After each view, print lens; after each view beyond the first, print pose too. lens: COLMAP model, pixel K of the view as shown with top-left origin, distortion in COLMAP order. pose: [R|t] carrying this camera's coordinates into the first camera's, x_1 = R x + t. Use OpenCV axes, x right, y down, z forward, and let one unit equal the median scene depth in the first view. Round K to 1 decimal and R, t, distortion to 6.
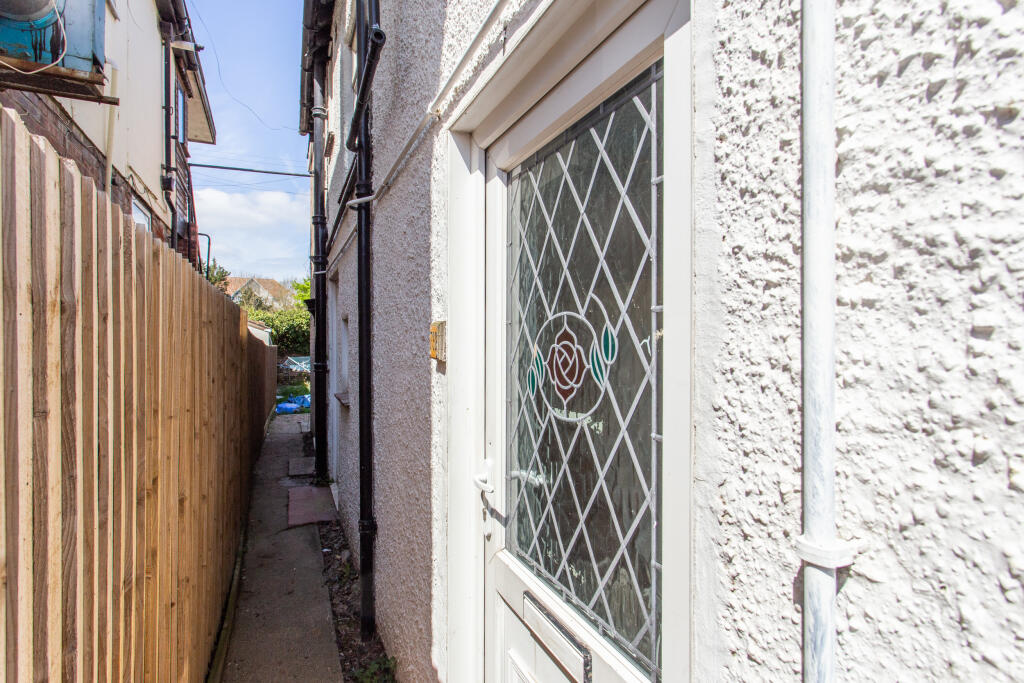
lens RADIAL K [[489.8, 0, 509.5], [0, 489.8, 339.9], [0, 0, 1]] dist [0.003293, 0.000449]
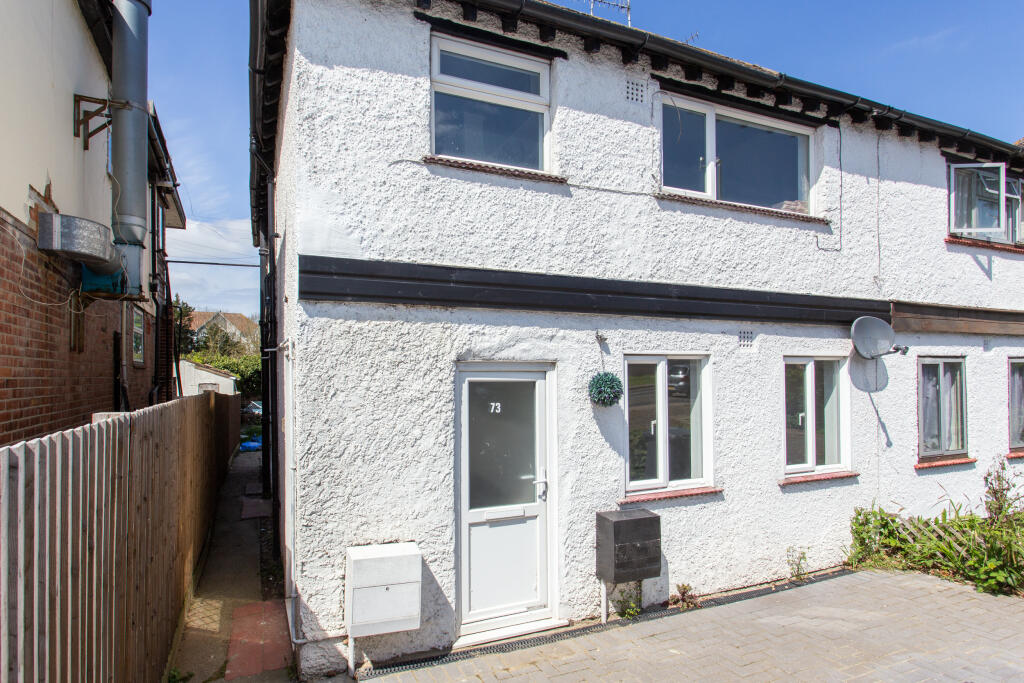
lens RADIAL K [[478.0, 0, 514.6], [0, 478.0, 374.0], [0, 0, 1]] dist [0.002231, 0.000036]
pose [[0.997402, -0.005743, 0.071812, 0.209309], [0.005910, 0.999980, -0.002119, -0.059833], [-0.071798, 0.002538, 0.997416, -0.397950]]
